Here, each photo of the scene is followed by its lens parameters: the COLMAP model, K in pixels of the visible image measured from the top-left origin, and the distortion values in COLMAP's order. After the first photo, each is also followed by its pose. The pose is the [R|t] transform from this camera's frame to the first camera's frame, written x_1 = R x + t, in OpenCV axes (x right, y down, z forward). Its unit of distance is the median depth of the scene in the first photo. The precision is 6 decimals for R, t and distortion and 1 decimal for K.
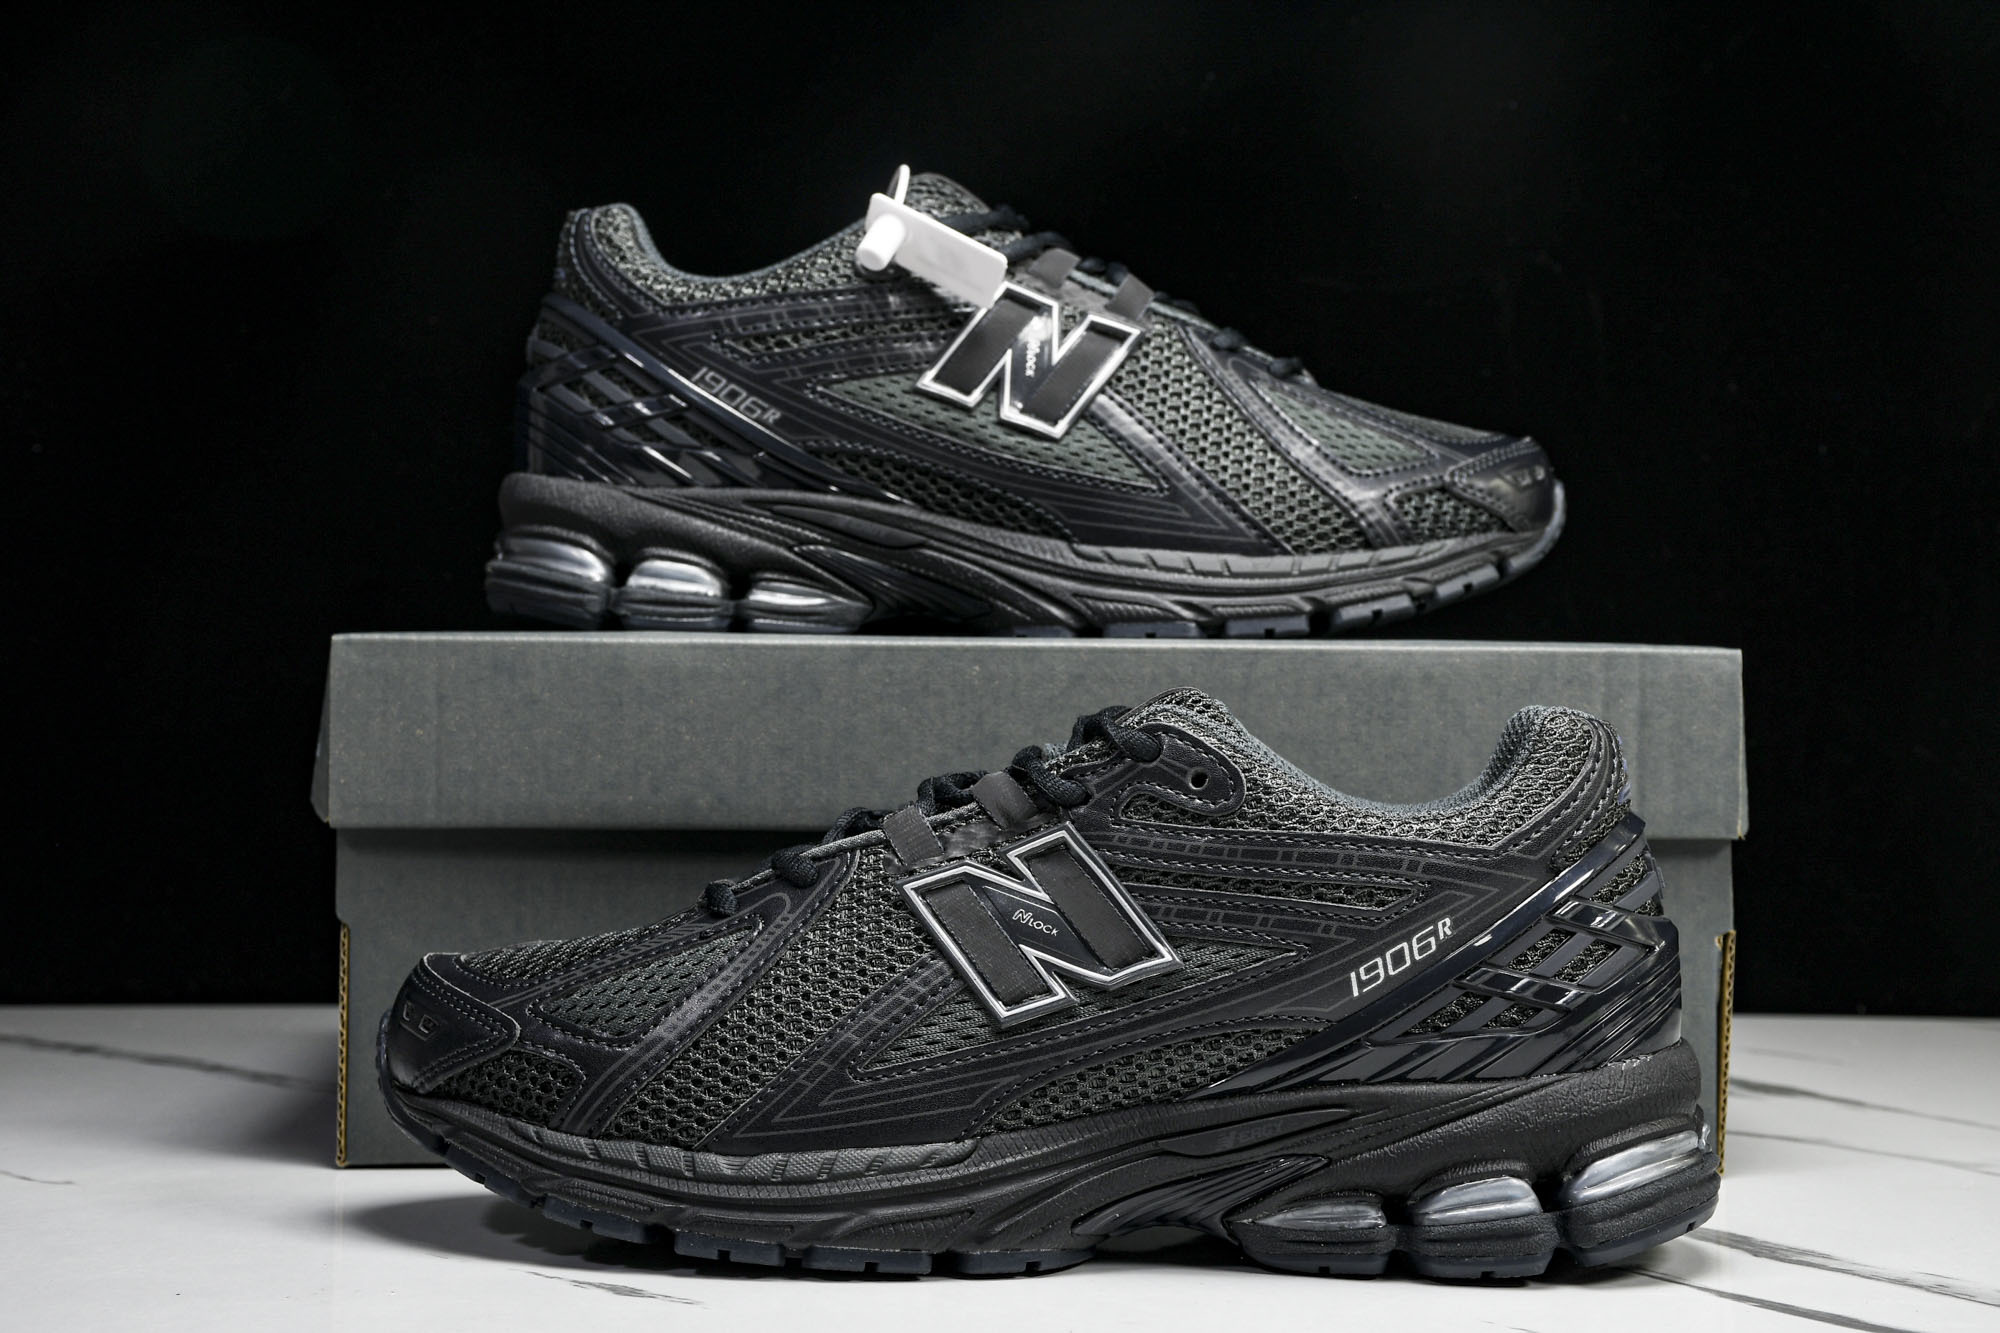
lens RADIAL K [[3559.0, 0, 1017.2], [0, 3559.0, 665.4], [0, 0, 1]] dist [0.090161, 0.000000]
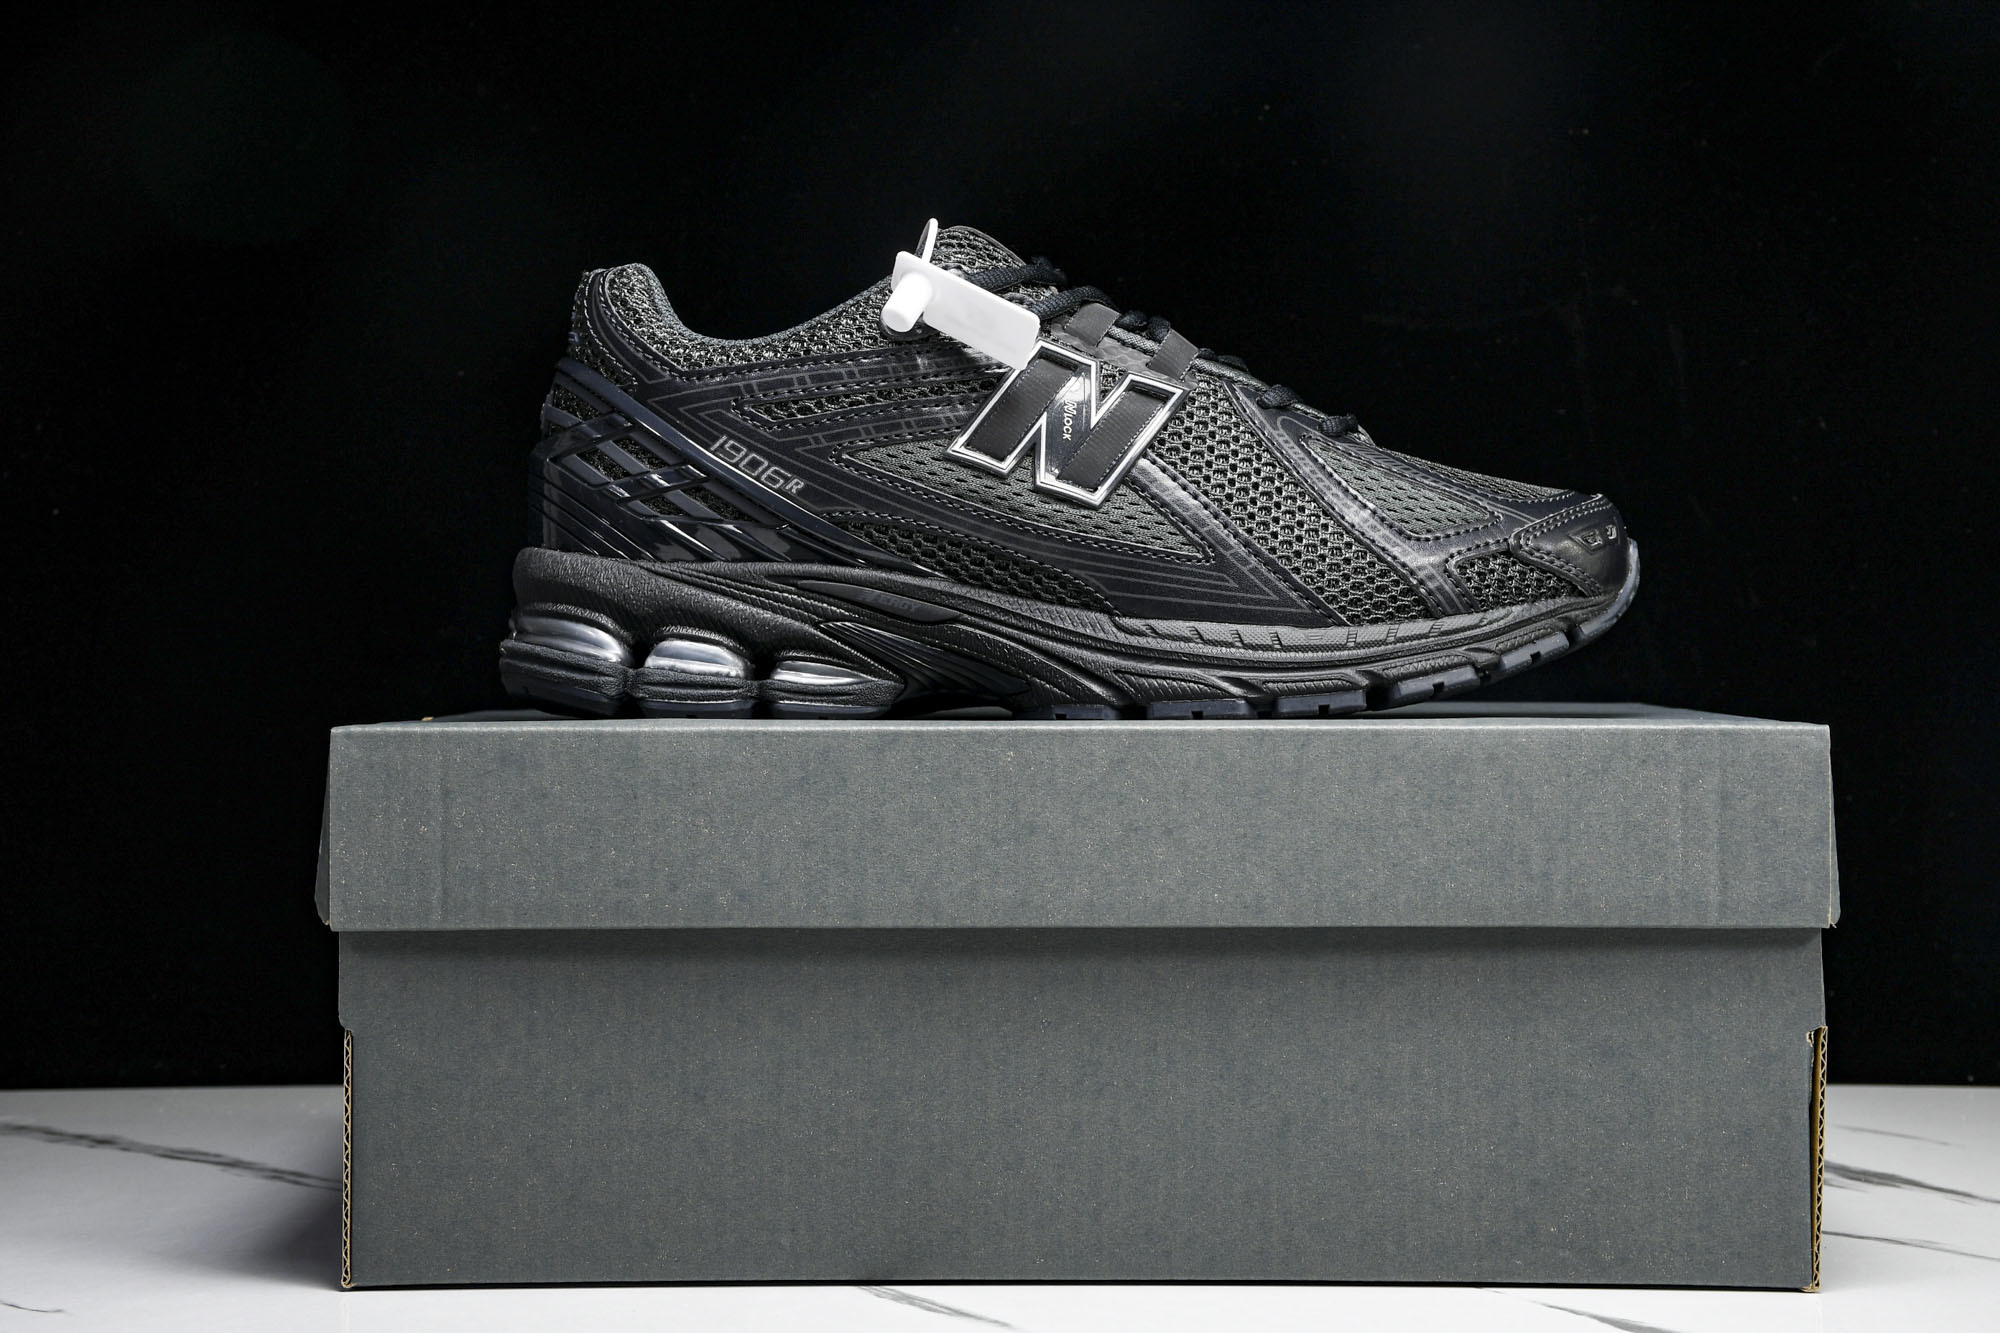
lens RADIAL K [[3589.7, 0, 980.2], [0, 3589.7, 672.5], [0, 0, 1]] dist [0.106622, 0.000000]
pose [[0.999360, -0.011619, -0.033821, 0.012242], [0.011586, 0.999932, -0.001156, -0.018894], [0.033832, 0.000763, 0.999427, 0.046400]]
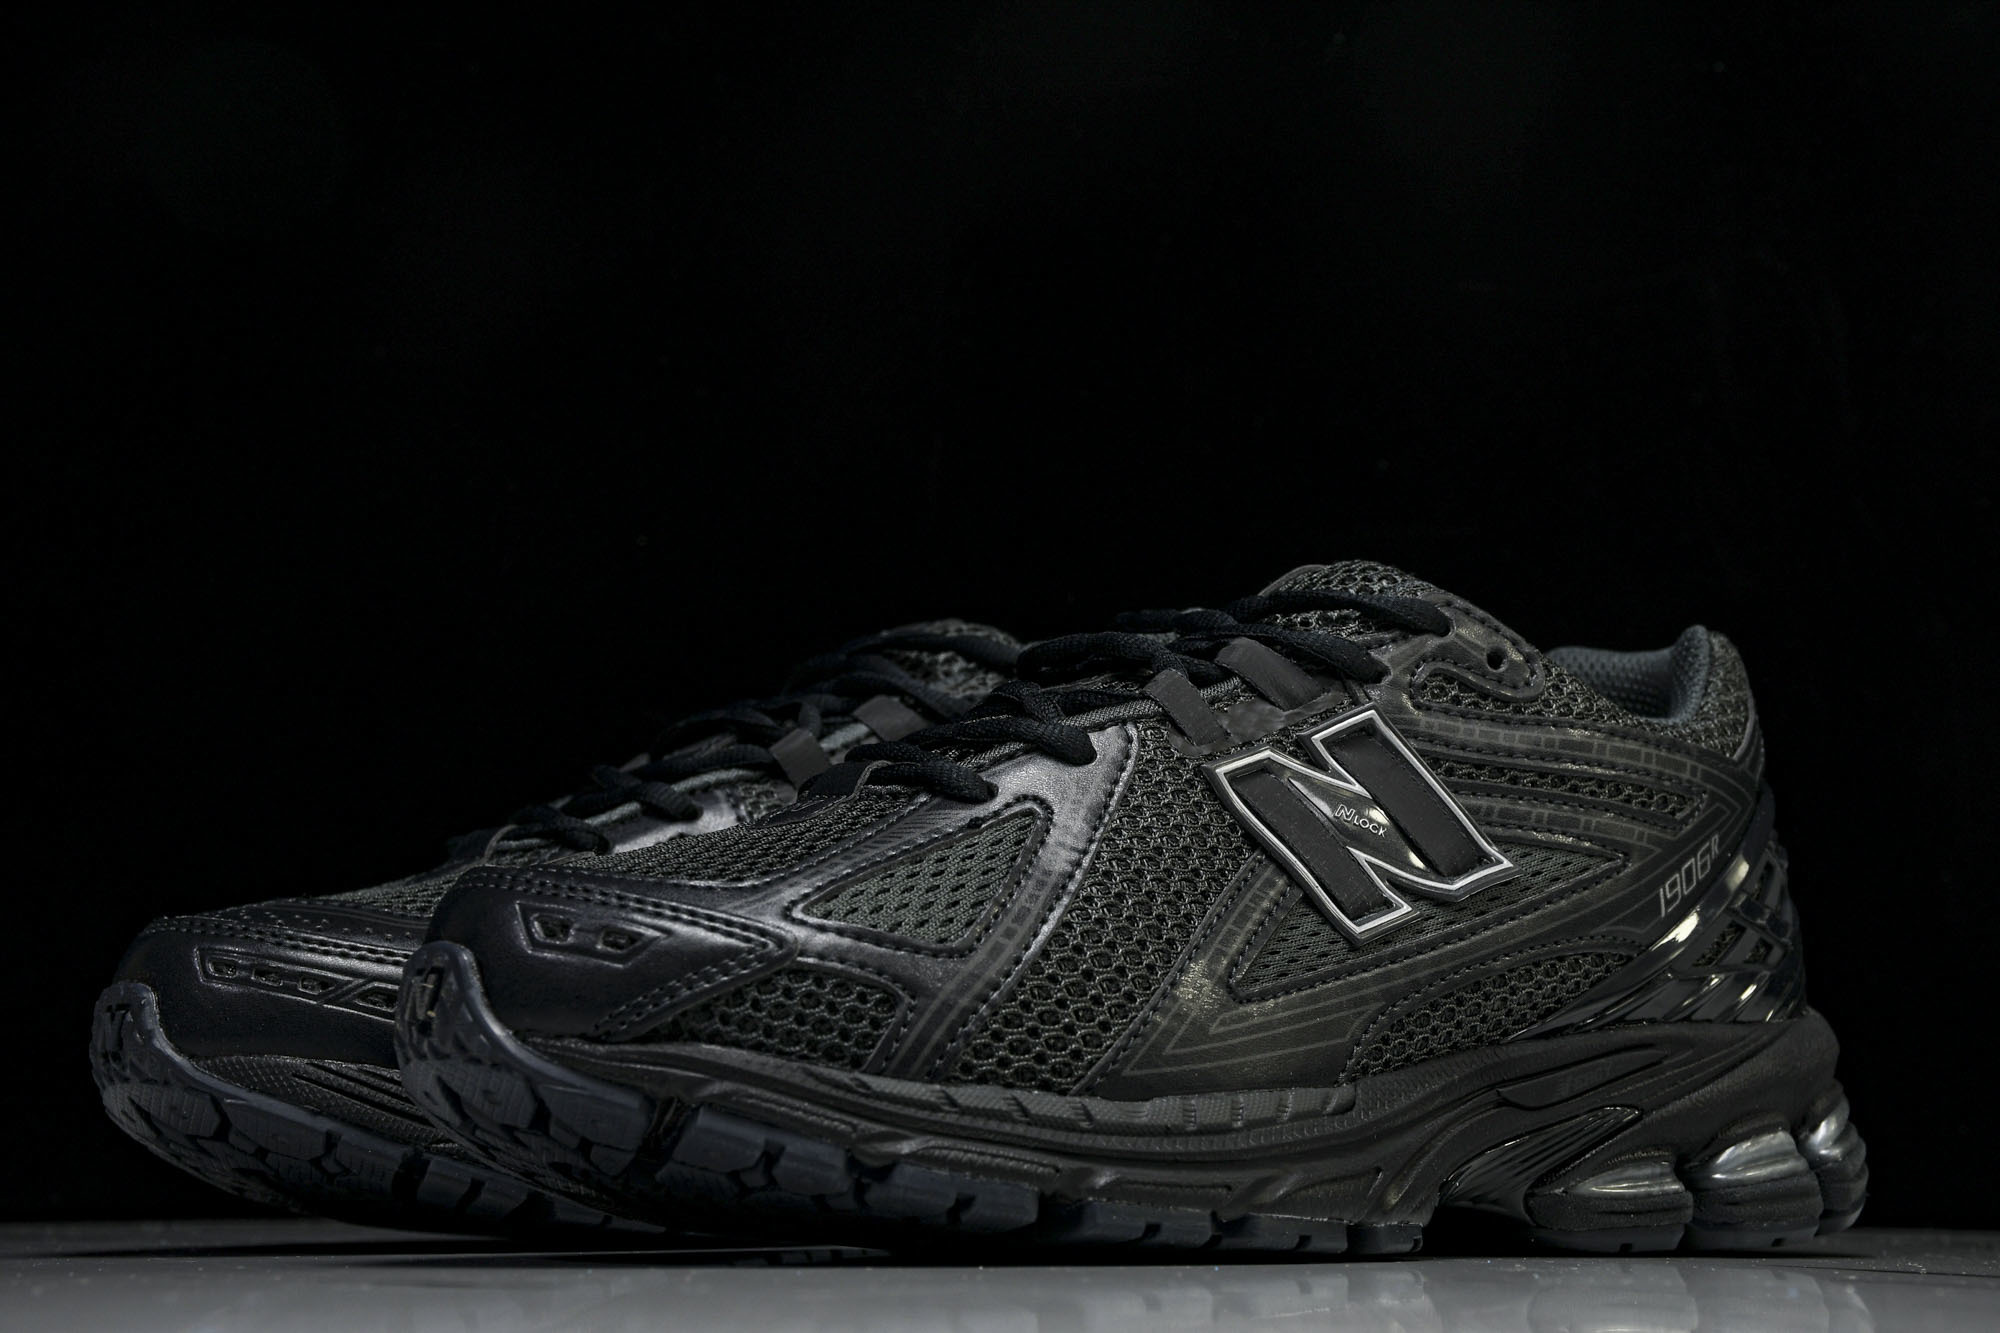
lens RADIAL K [[3589.7, 0, 991.0], [0, 3589.7, 668.5], [0, 0, 1]] dist [0.106622, 0.000000]
pose [[0.742679, 0.089962, 0.663577, -0.555108], [0.012399, 0.988918, -0.147946, 0.146567], [-0.669533, 0.118104, 0.733333, 0.426549]]
